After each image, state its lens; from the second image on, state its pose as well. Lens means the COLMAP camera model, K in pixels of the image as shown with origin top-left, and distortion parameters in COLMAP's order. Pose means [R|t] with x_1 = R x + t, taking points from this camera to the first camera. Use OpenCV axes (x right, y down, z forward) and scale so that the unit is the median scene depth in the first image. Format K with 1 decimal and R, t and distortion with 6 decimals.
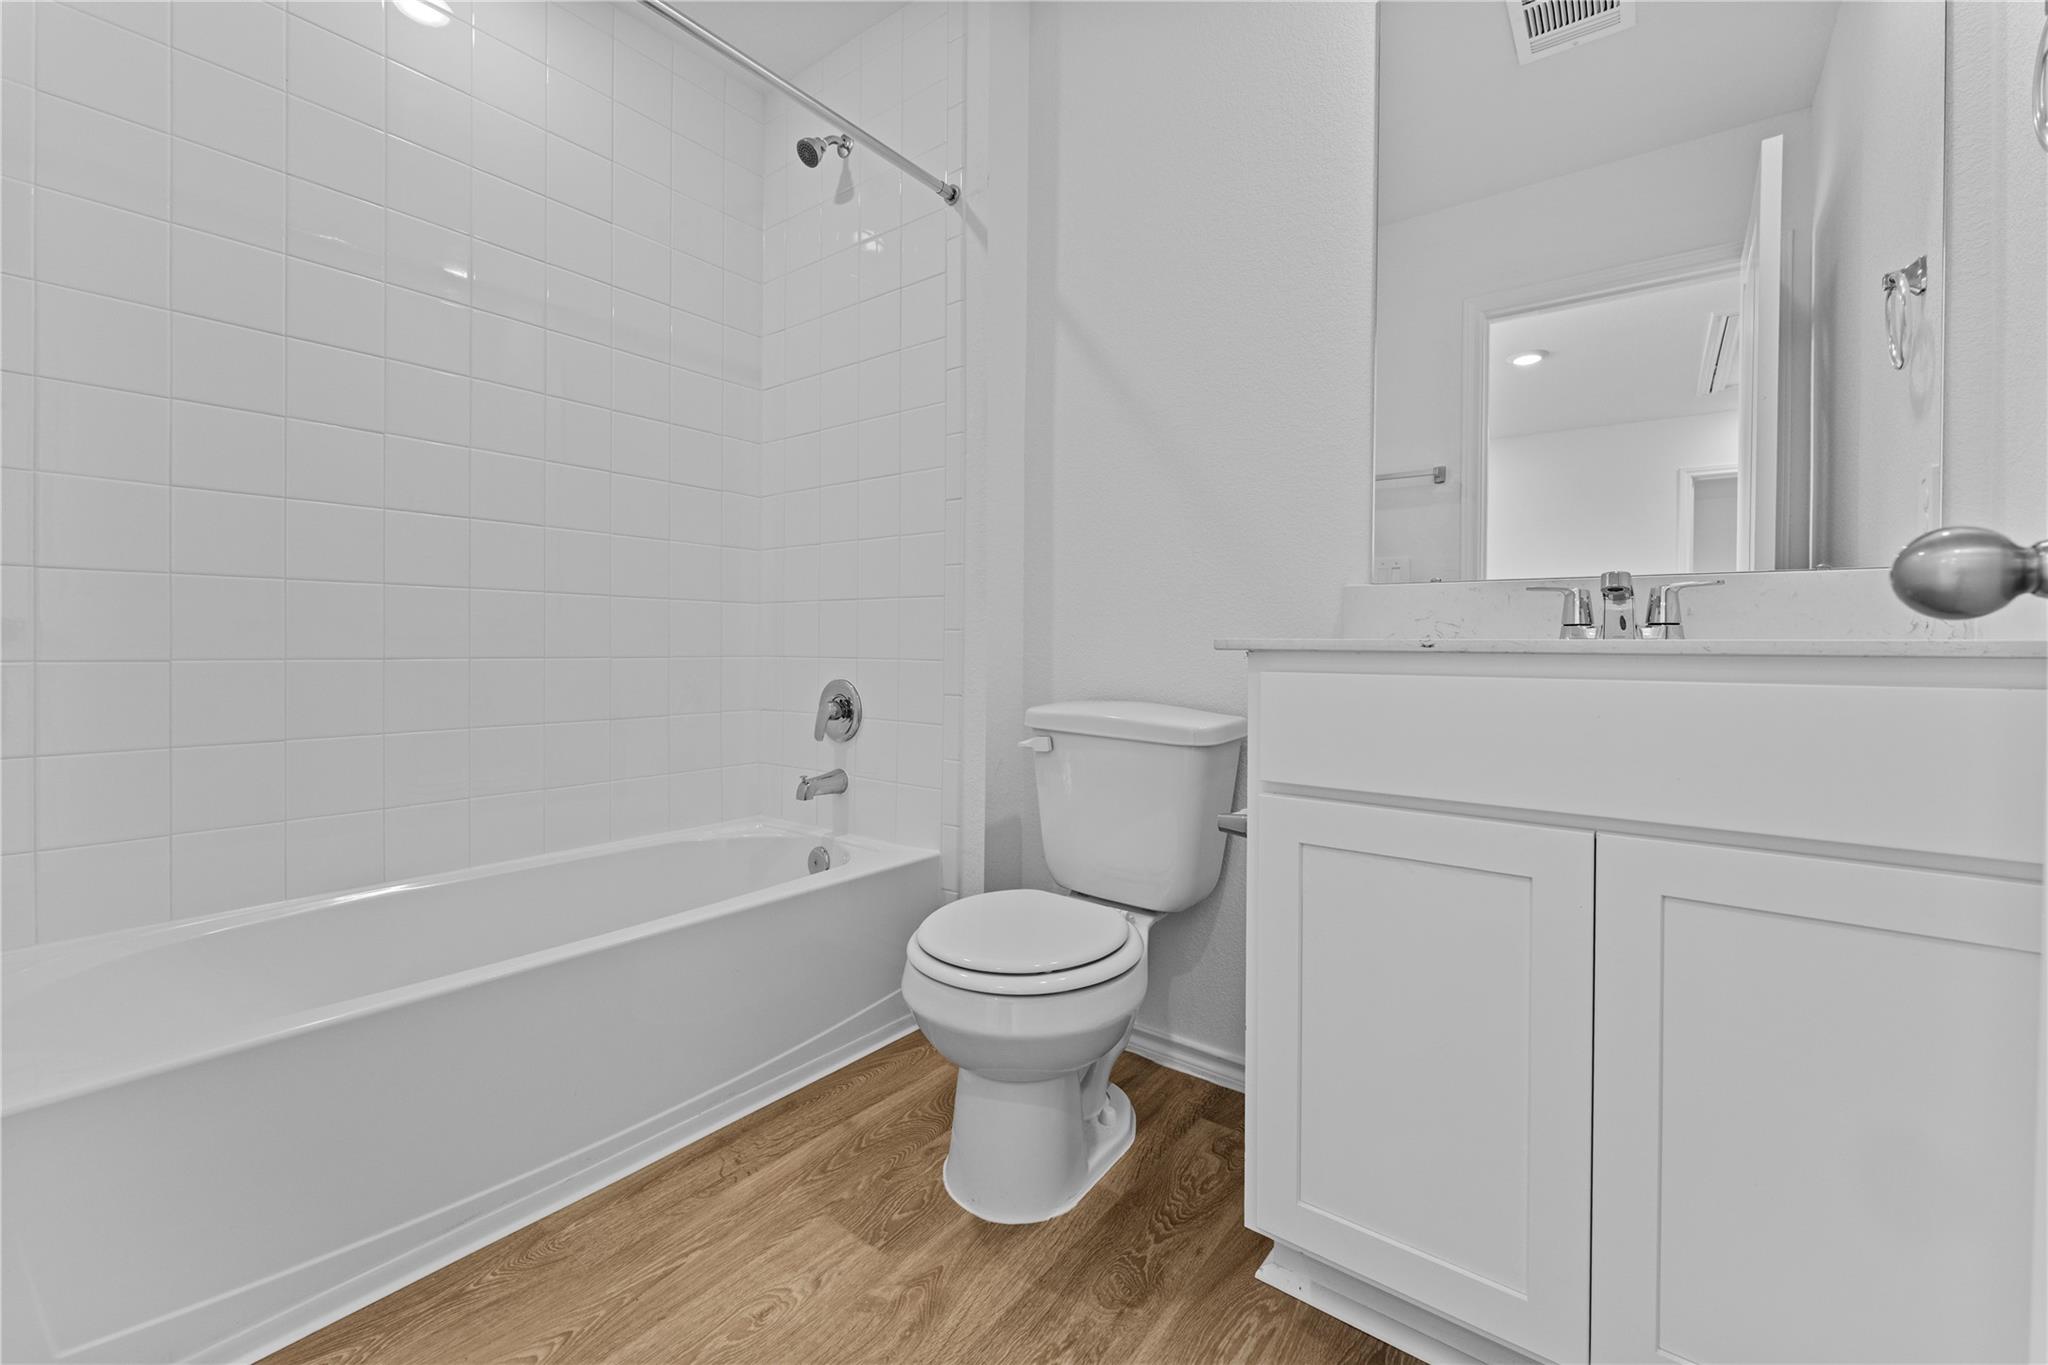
lens RADIAL K [[831.2, 0, 1032.1], [0, 831.2, 671.4], [0, 0, 1]] dist [-0.005682, 0.001315]
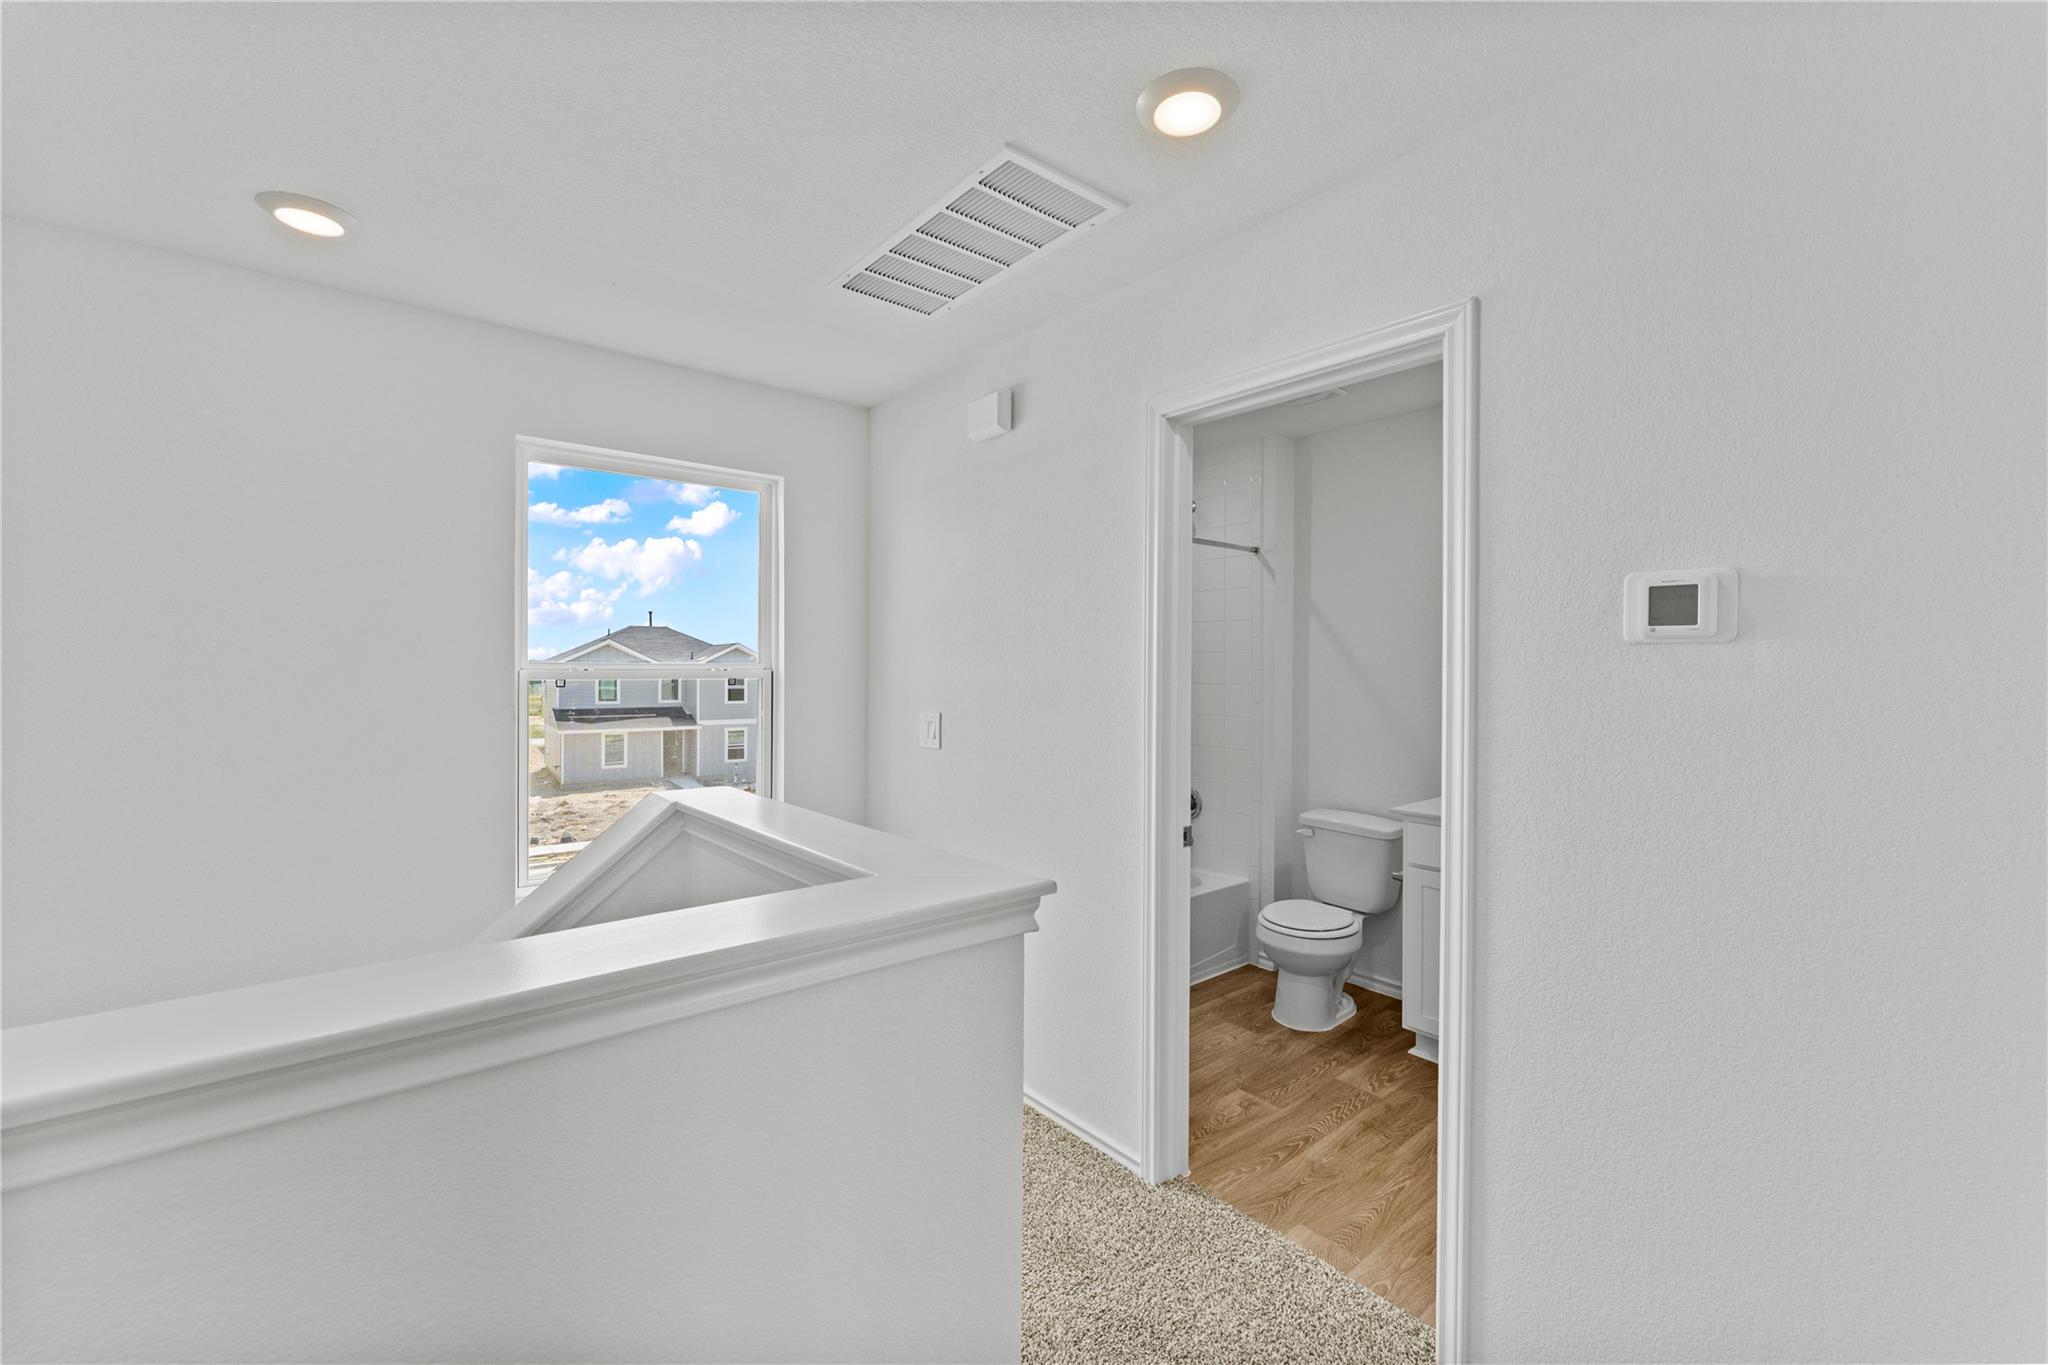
lens RADIAL K [[831.2, 0, 1033.1], [0, 831.2, 673.3], [0, 0, 1]] dist [-0.005682, 0.001315]
pose [[0.974842, -0.000314, -0.222896, -0.231245], [-0.004684, 0.999749, -0.021892, -0.310130], [0.222847, 0.022385, 0.974596, -1.429703]]
